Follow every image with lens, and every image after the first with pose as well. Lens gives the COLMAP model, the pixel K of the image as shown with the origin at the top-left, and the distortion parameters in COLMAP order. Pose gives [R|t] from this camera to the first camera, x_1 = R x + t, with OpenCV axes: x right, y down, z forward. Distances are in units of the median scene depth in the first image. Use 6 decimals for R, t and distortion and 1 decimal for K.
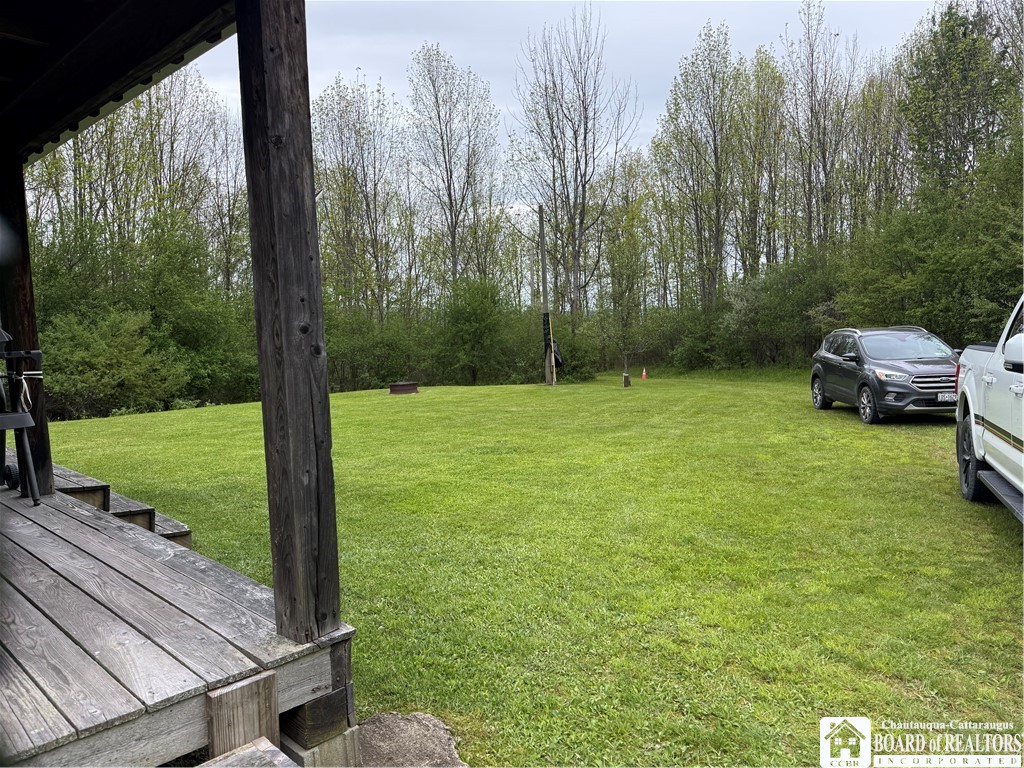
lens RADIAL K [[722.3, 0, 511.6], [0, 722.3, 388.3], [0, 0, 1]] dist [0.022919, -0.028403]
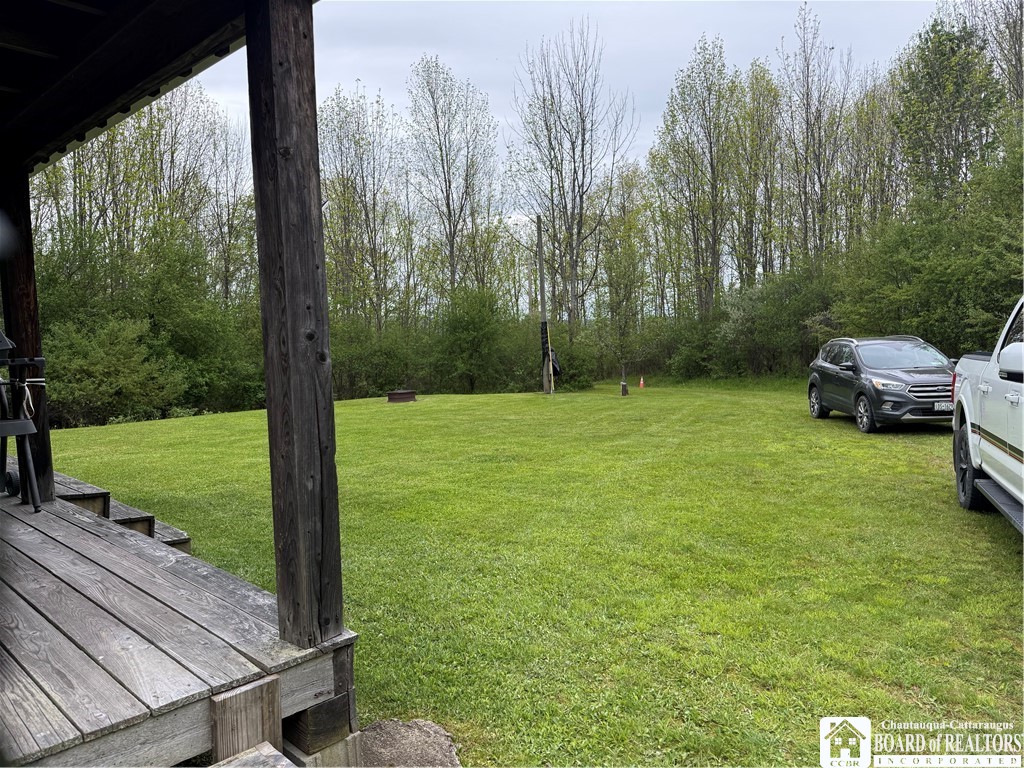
lens RADIAL K [[722.3, 0, 511.2], [0, 722.3, 381.3], [0, 0, 1]] dist [0.022919, -0.028403]
pose [[0.999994, 0.001695, 0.002946, -0.001156], [-0.001630, 0.999758, -0.021939, 0.000541], [-0.002983, 0.021934, 0.999755, -0.002540]]
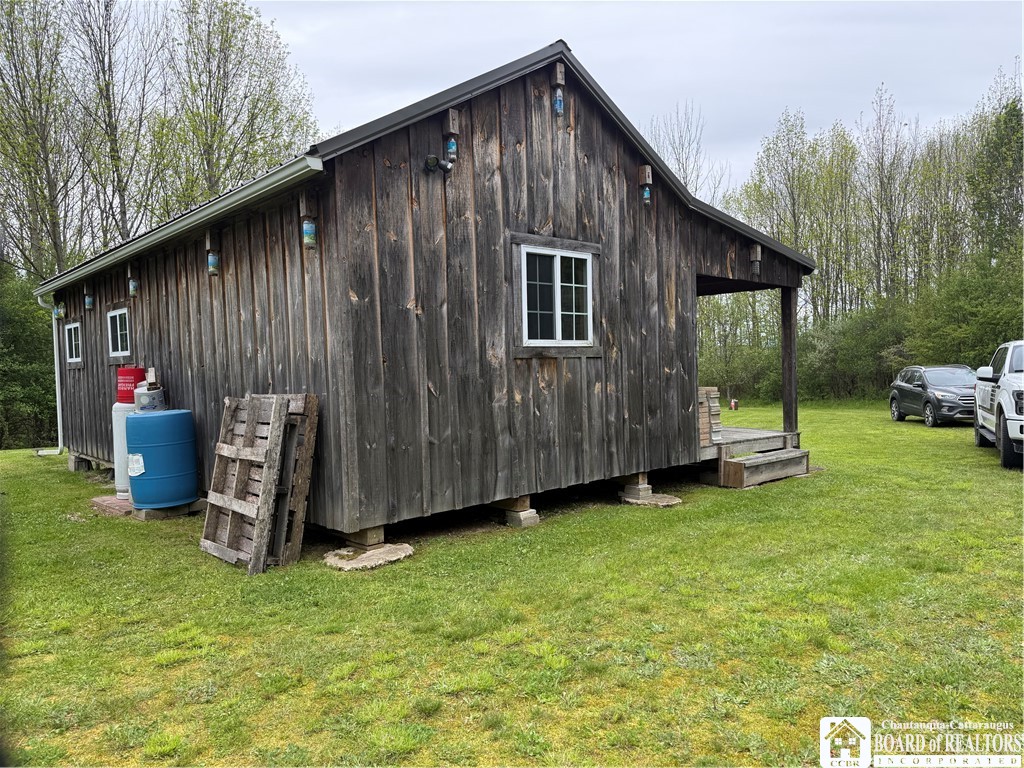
lens RADIAL K [[722.3, 0, 506.9], [0, 722.3, 378.2], [0, 0, 1]] dist [0.022919, -0.028403]
pose [[0.996874, 0.012505, -0.078011, -0.310987], [-0.017368, 0.997927, -0.061964, 0.060277], [0.077075, 0.063125, 0.995025, -0.661507]]
